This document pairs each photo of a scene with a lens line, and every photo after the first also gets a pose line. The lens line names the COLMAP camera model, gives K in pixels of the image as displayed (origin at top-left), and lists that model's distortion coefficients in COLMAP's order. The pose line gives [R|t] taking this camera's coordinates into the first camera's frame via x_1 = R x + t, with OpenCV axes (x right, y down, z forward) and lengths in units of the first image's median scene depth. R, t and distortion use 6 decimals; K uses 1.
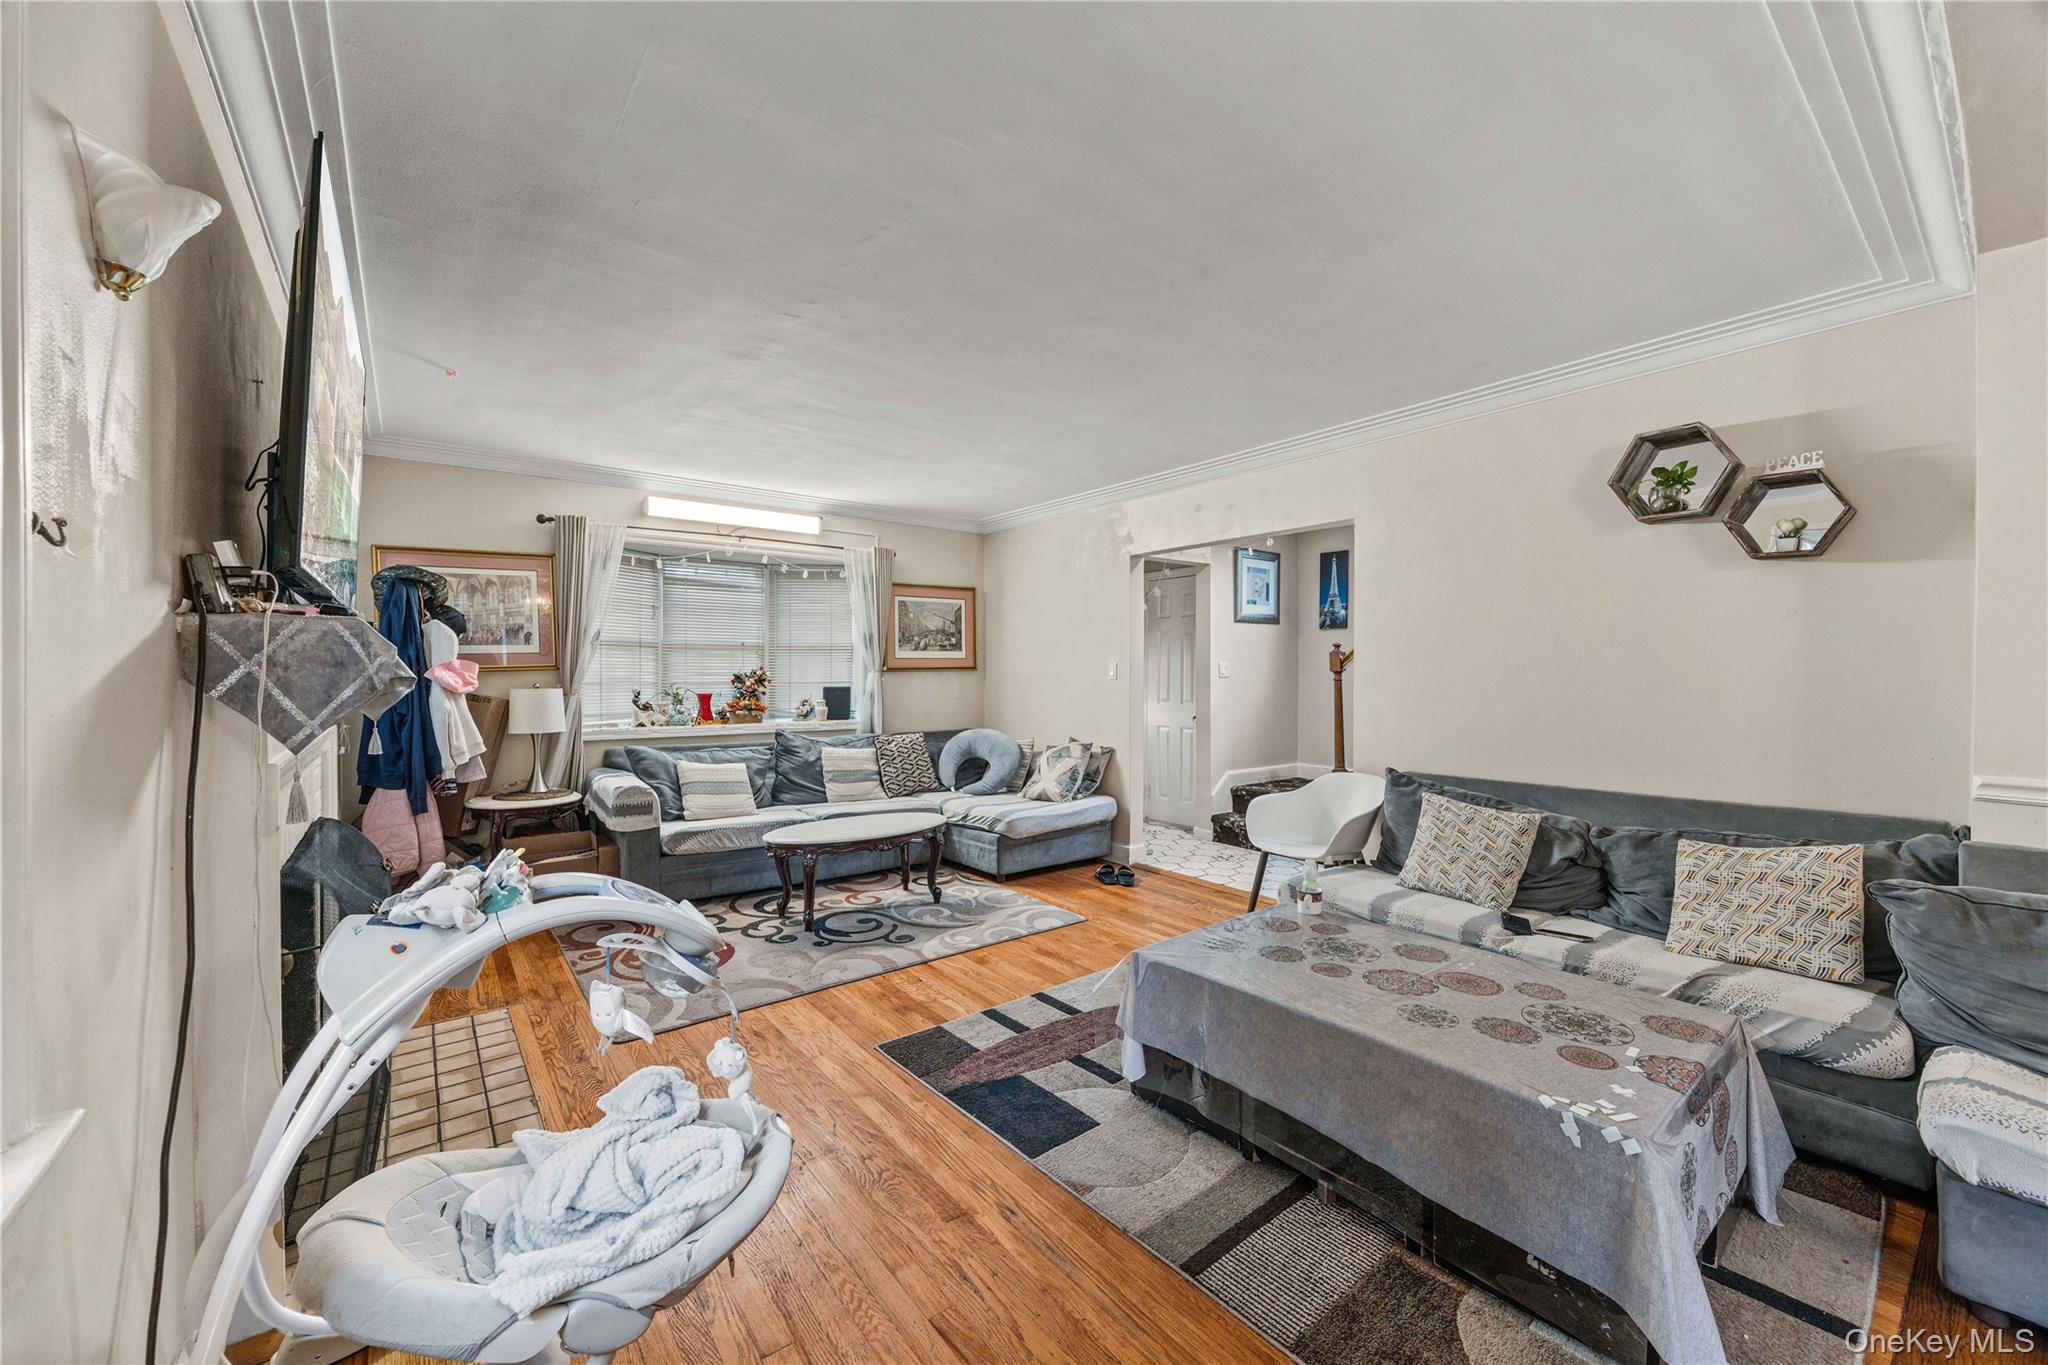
lens RADIAL K [[799.2, 0, 1022.4], [0, 799.2, 673.1], [0, 0, 1]] dist [0.002619, 0.001003]
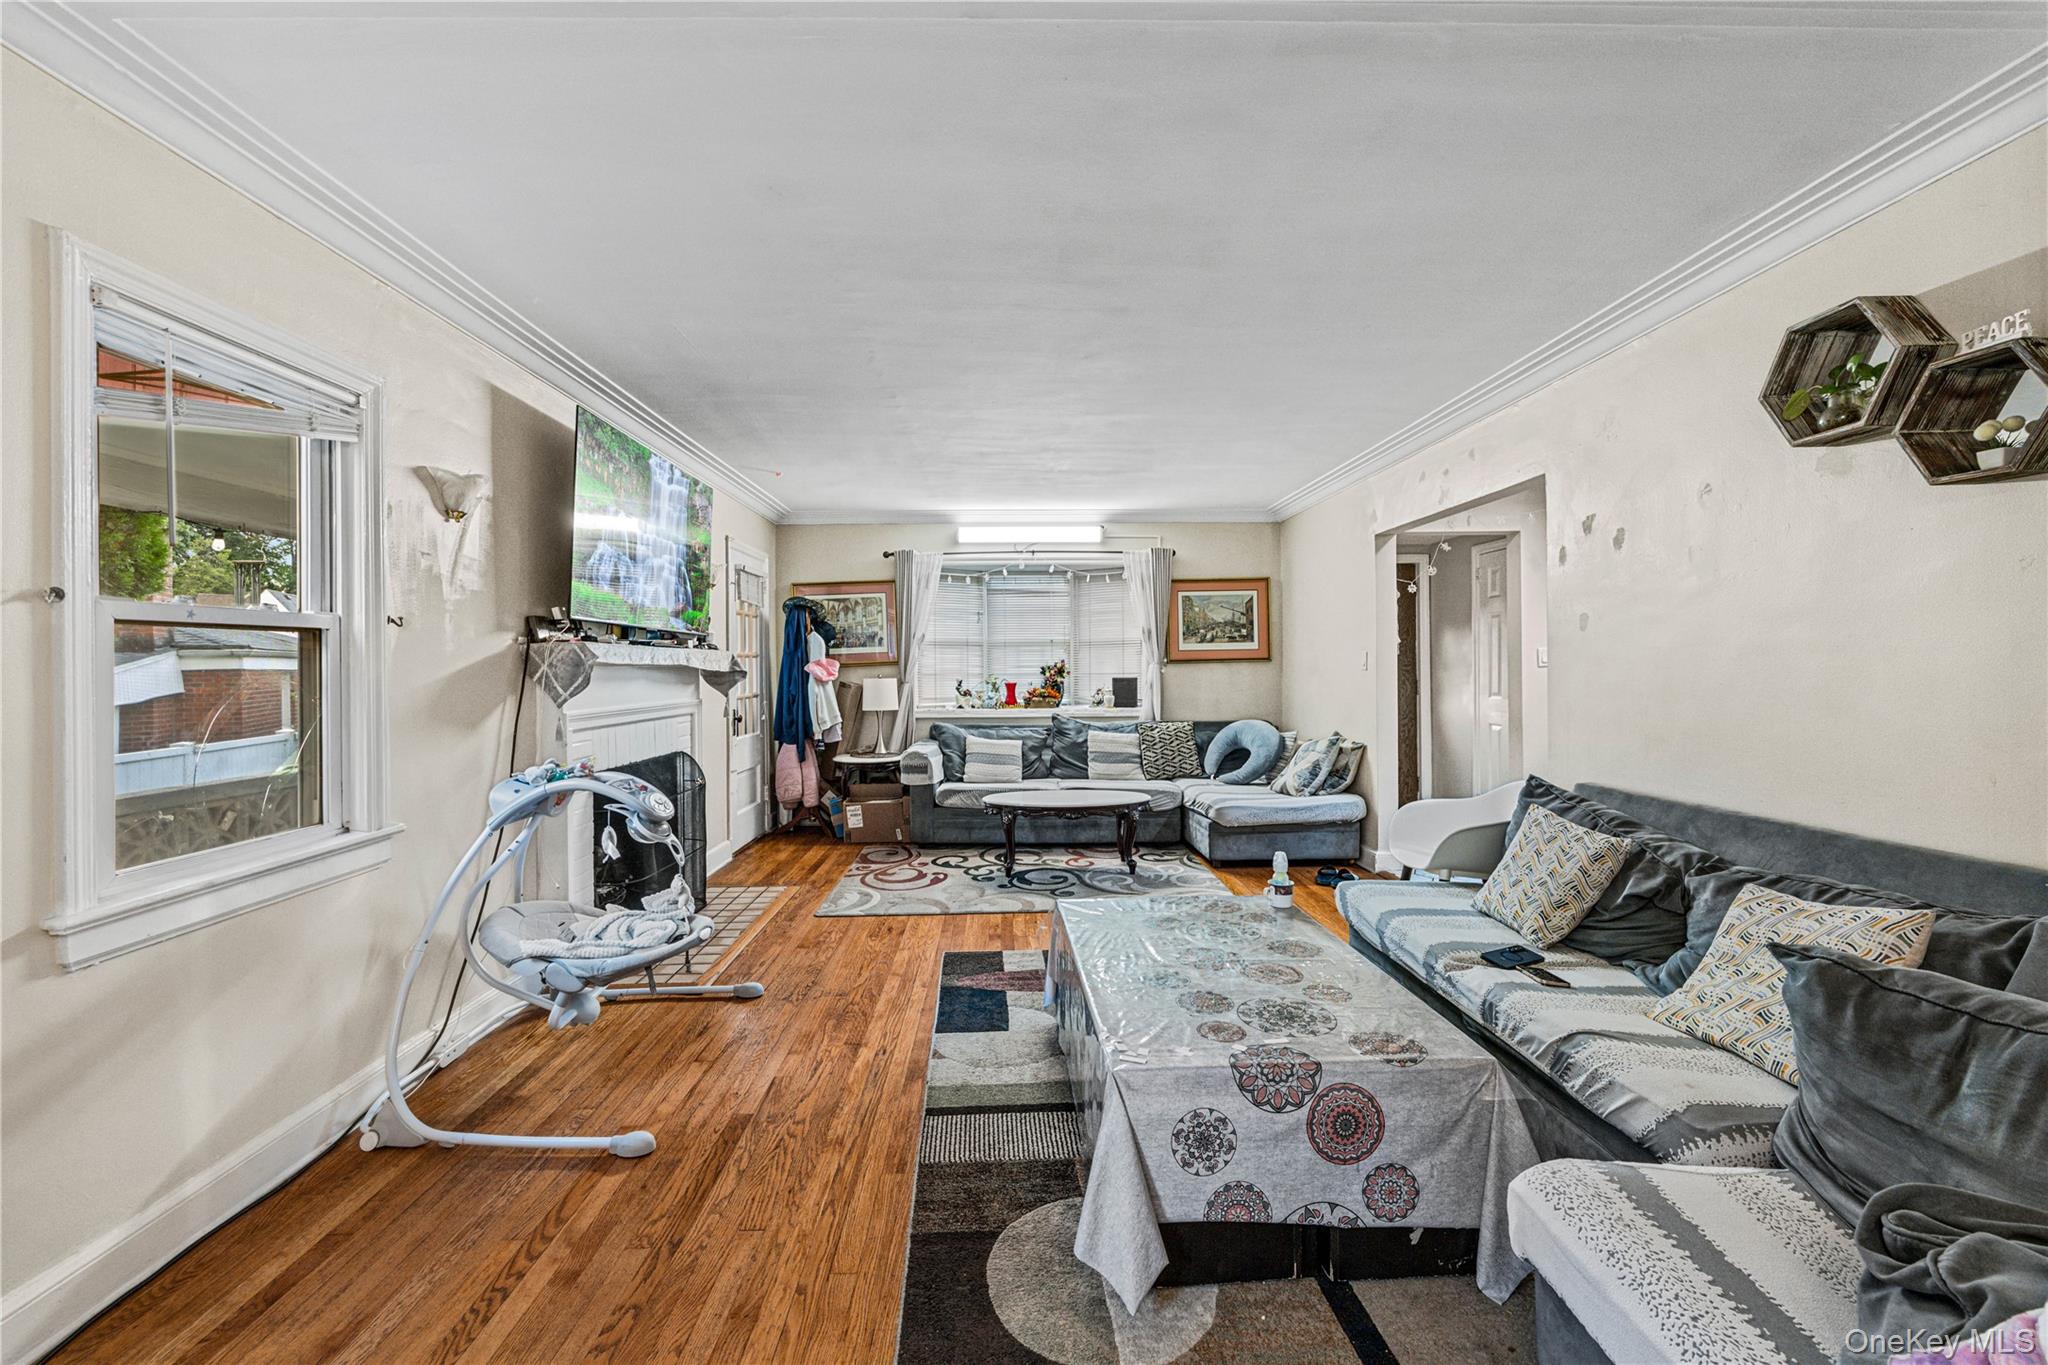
lens RADIAL K [[799.2, 0, 977.3], [0, 799.2, 659.7], [0, 0, 1]] dist [0.002619, 0.001003]
pose [[0.802460, -0.012449, -0.596576, 0.316254], [0.009035, 0.999921, -0.008714, 0.000561], [0.596637, 0.001602, 0.802509, -0.007784]]
